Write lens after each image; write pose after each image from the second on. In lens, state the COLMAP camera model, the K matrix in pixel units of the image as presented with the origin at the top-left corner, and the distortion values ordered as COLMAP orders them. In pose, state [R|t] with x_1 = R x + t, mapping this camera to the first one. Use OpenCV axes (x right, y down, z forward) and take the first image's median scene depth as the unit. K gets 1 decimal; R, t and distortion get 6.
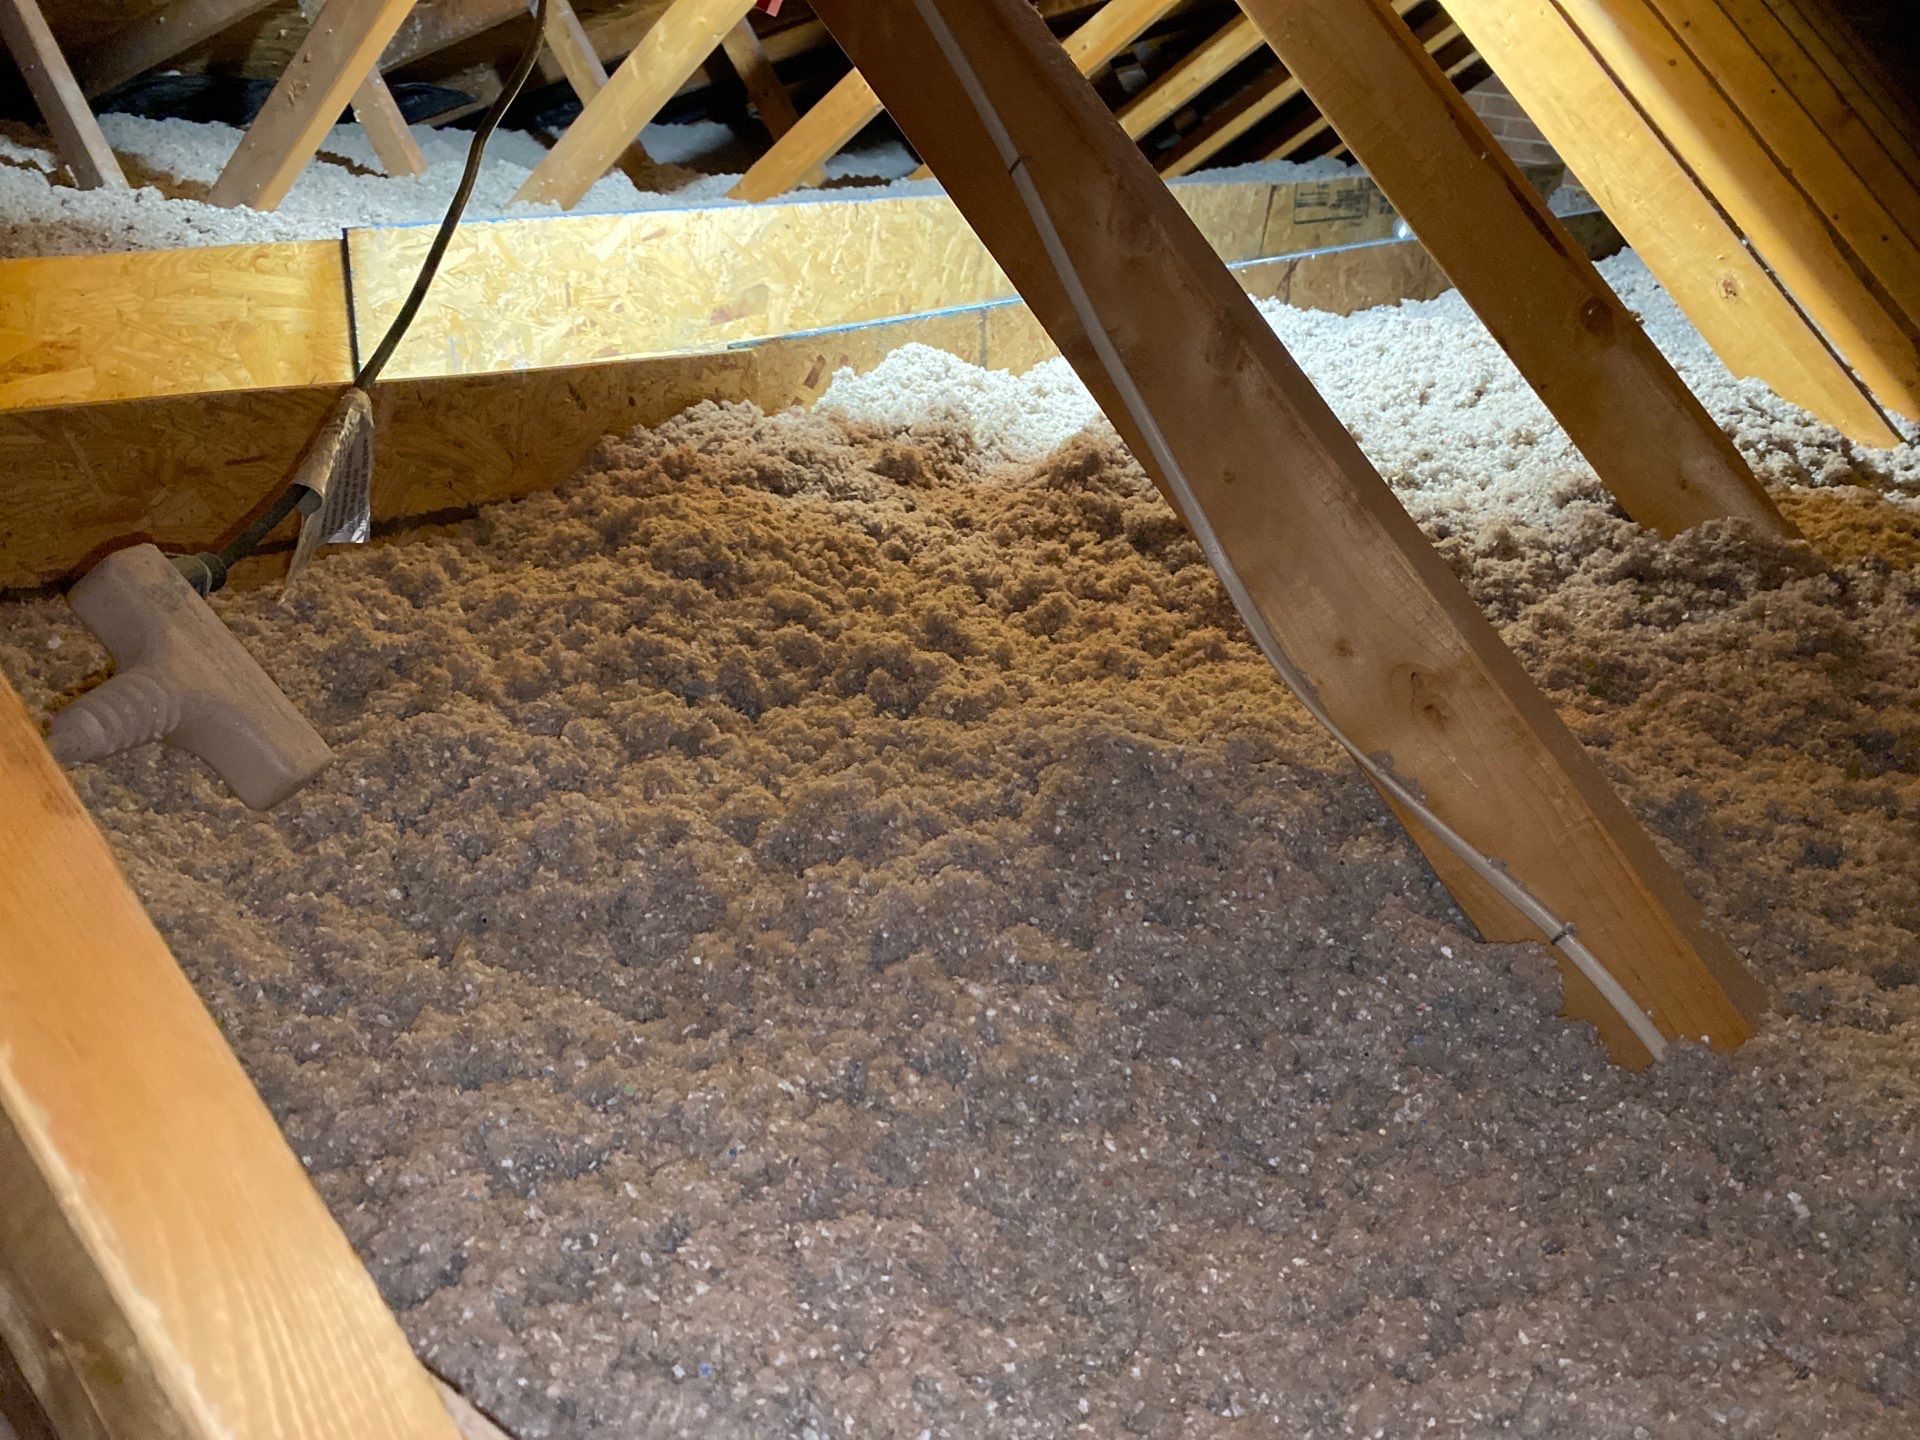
lens RADIAL K [[1483.2, 0, 960.0], [0, 1483.2, 720.0], [0, 0, 1]] dist [-0.008776, -0.008935]
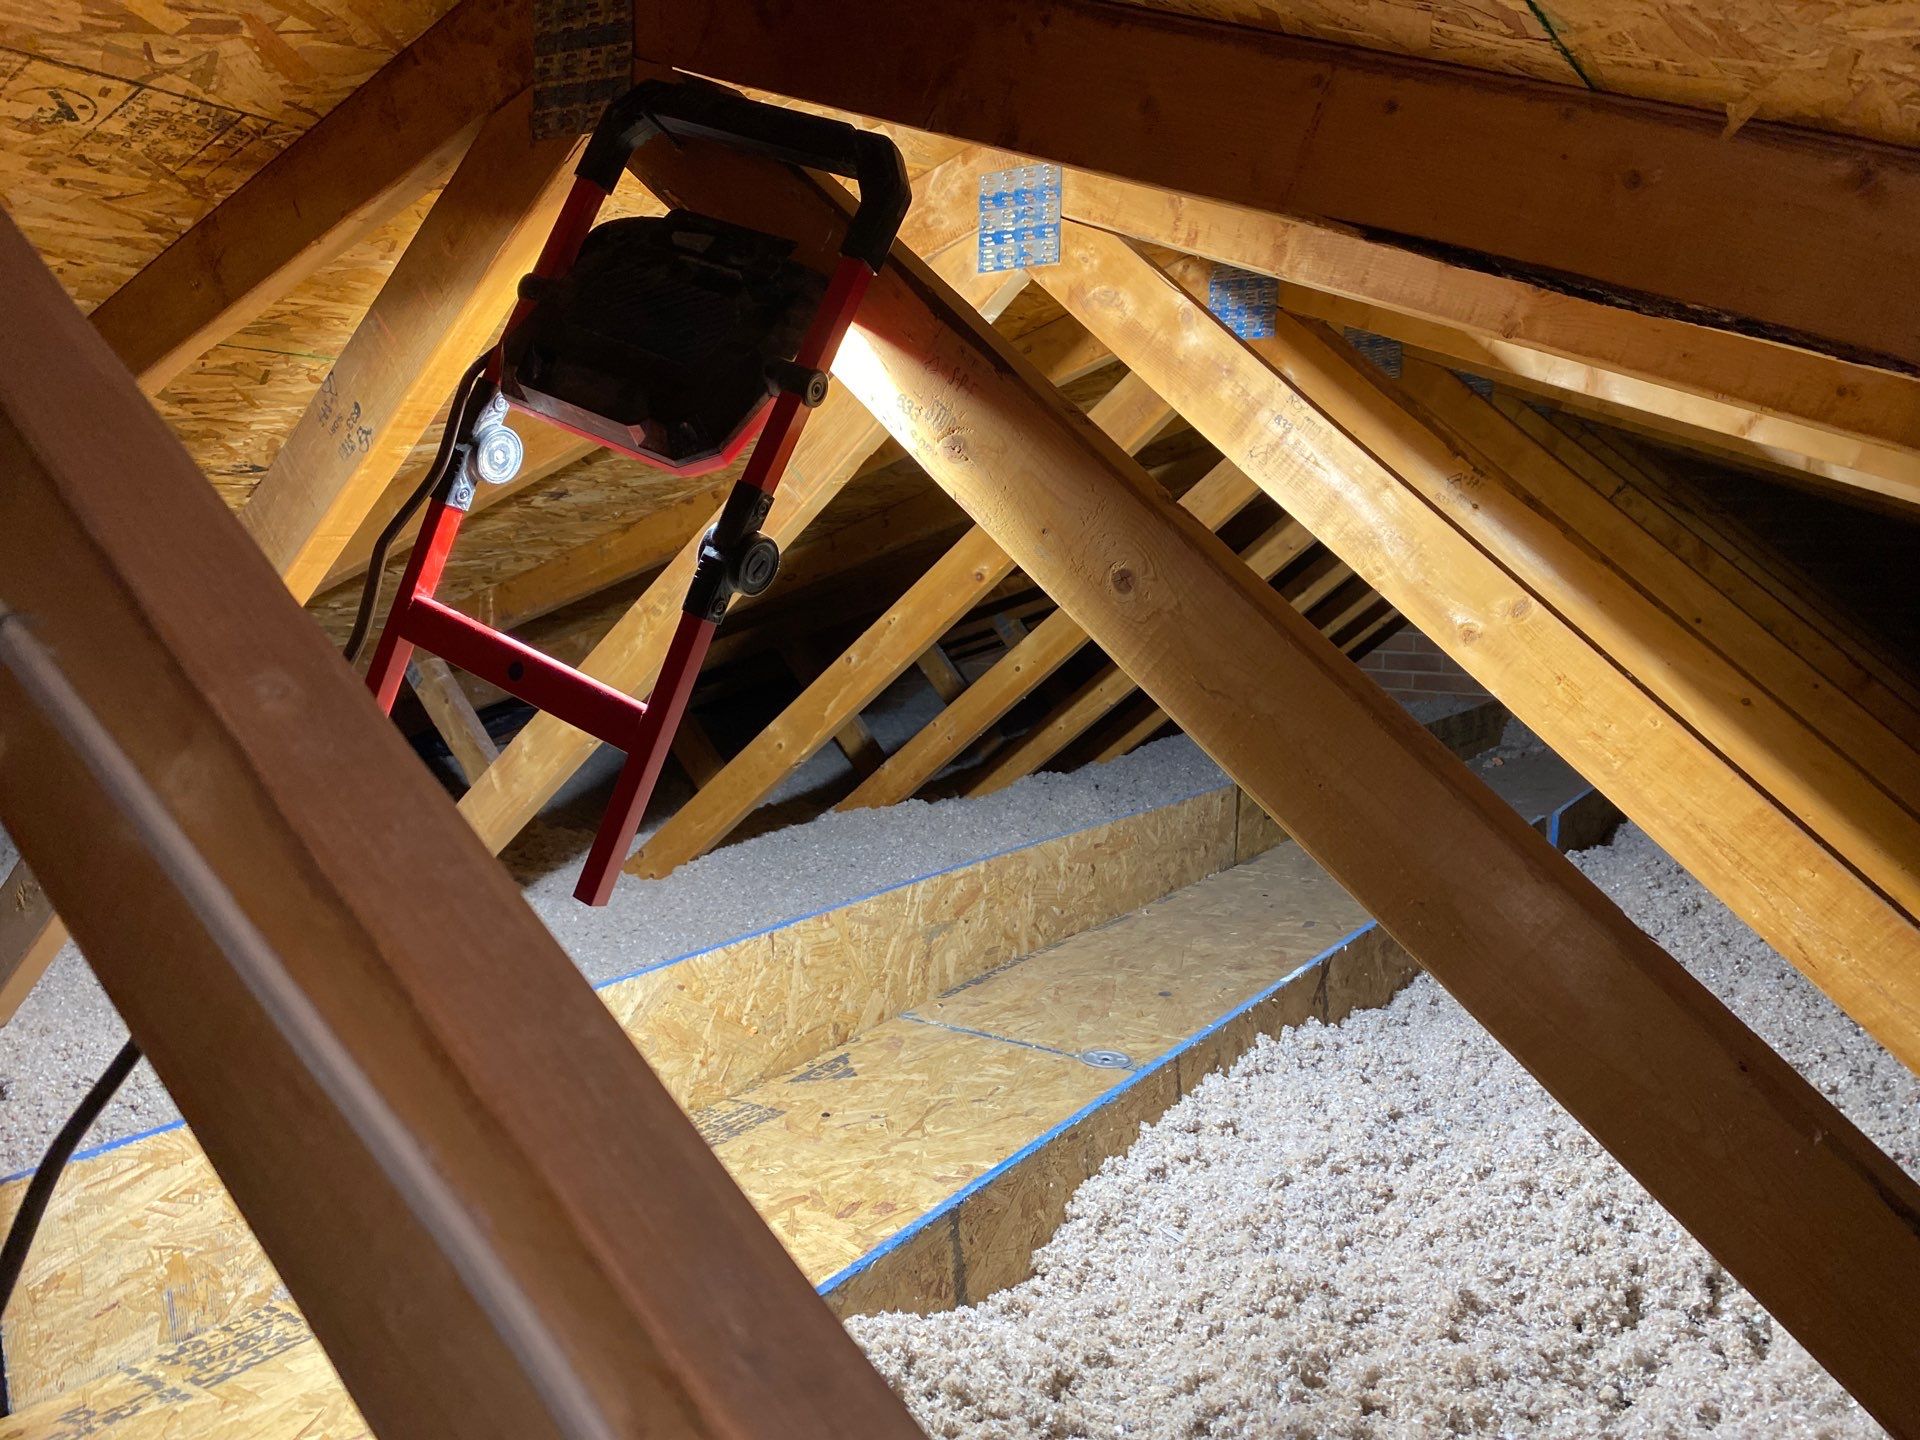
lens RADIAL K [[1453.3, 0, 986.9], [0, 1453.3, 708.9], [0, 0, 1]] dist [0.050081, -0.085865]
pose [[0.994017, -0.087508, 0.065372, 0.005539], [0.104019, 0.940992, -0.322047, -0.205582], [-0.033333, 0.326920, 0.944464, 0.222655]]
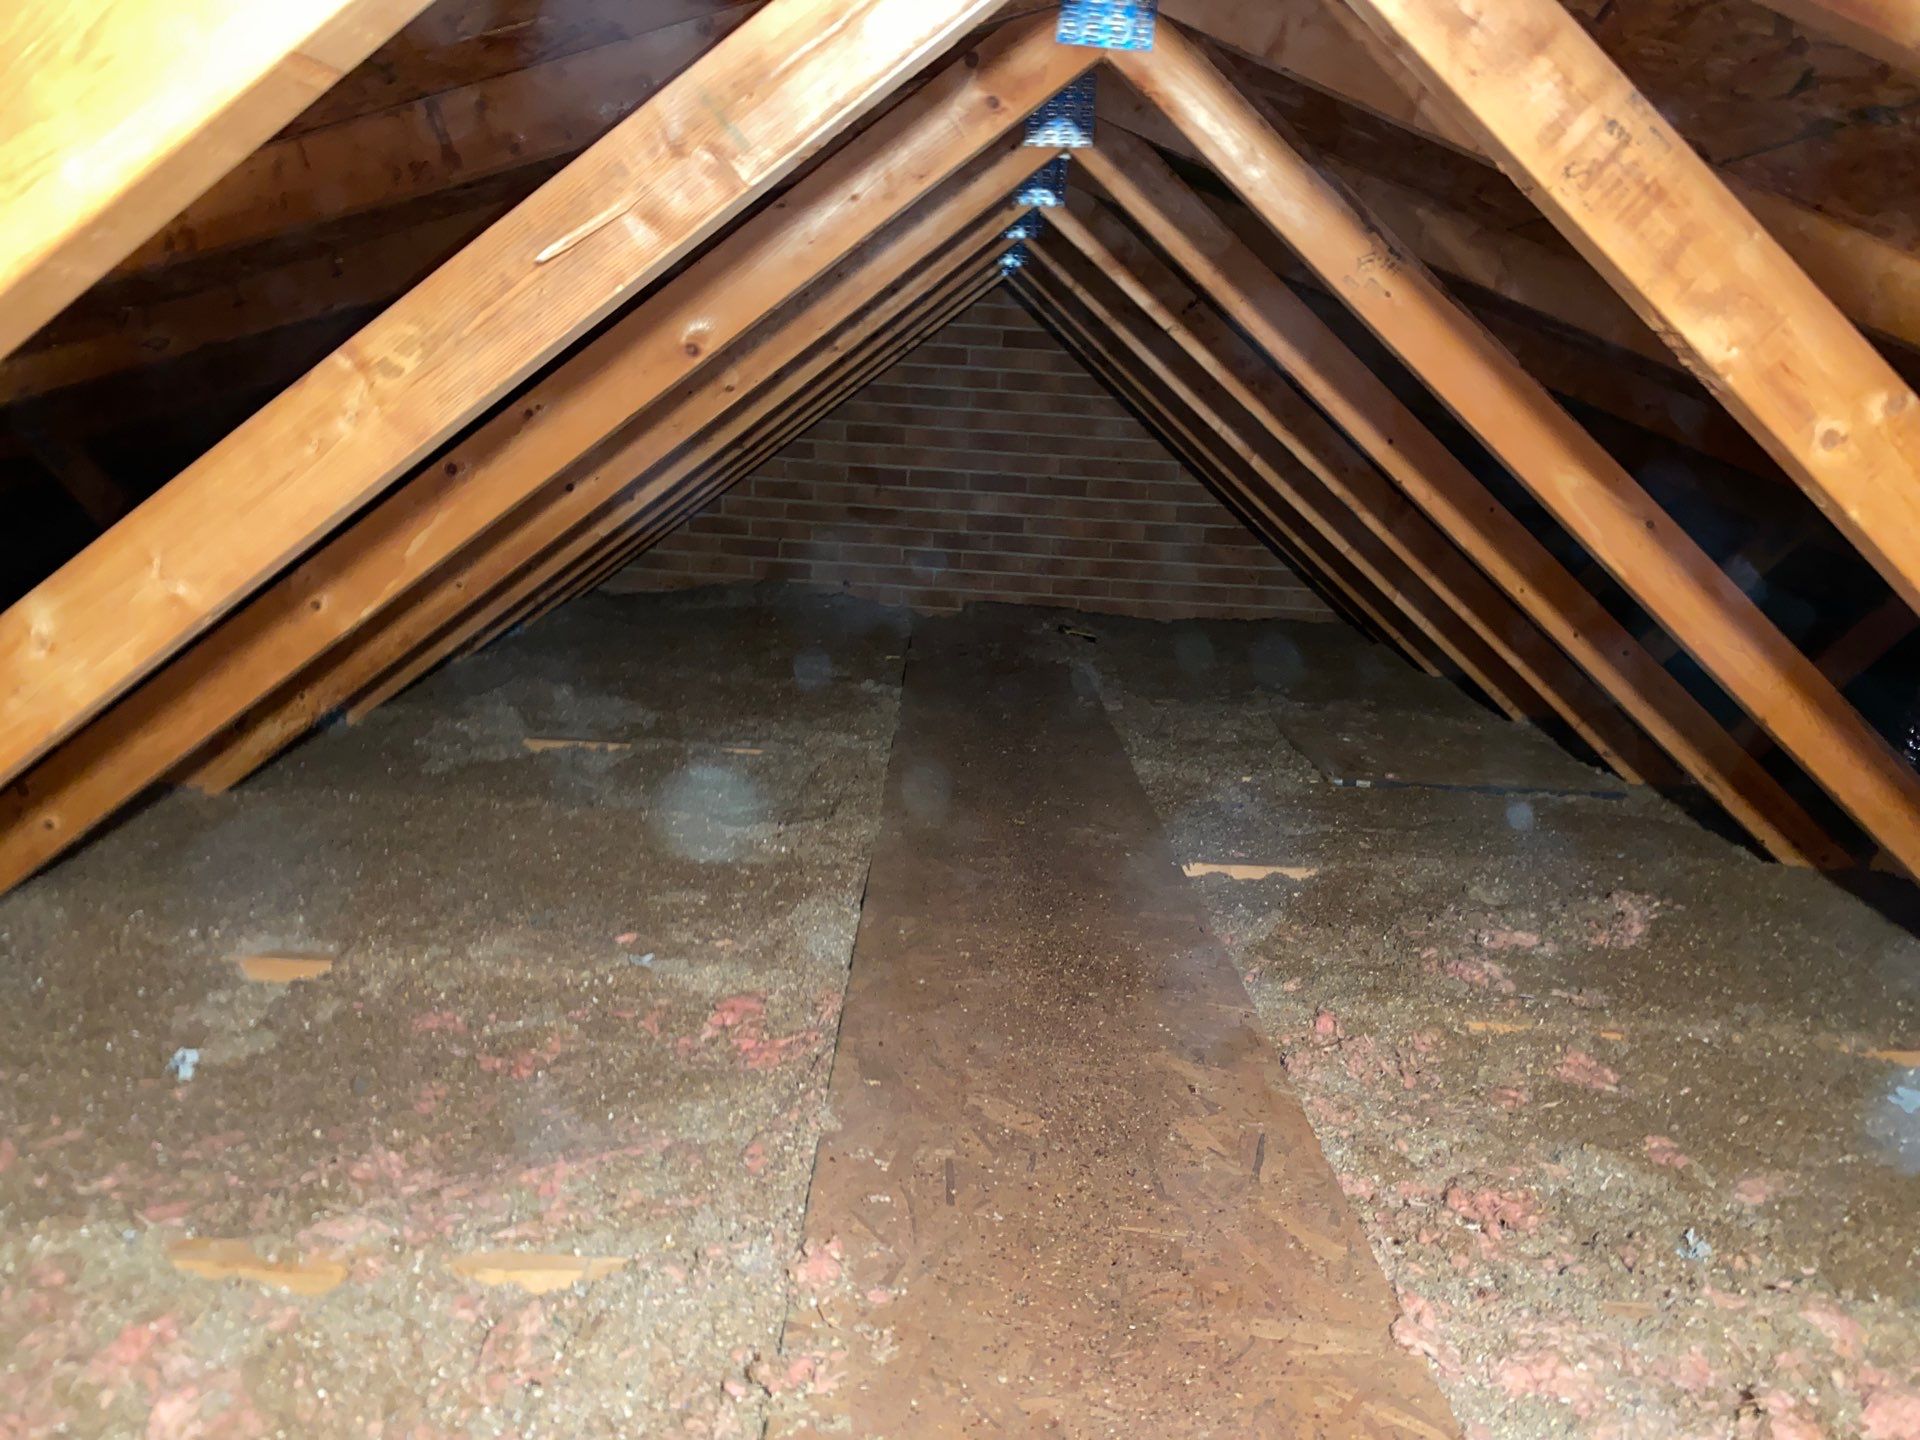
lens RADIAL K [[1453.3, 0, 986.9], [0, 1453.3, 708.9], [0, 0, 1]] dist [0.050081, -0.085865]
pose [[0.790501, -0.167748, 0.589040, -0.263114], [0.276568, 0.955888, -0.098939, -0.348332], [-0.546460, 0.241121, 0.802024, 0.555593]]
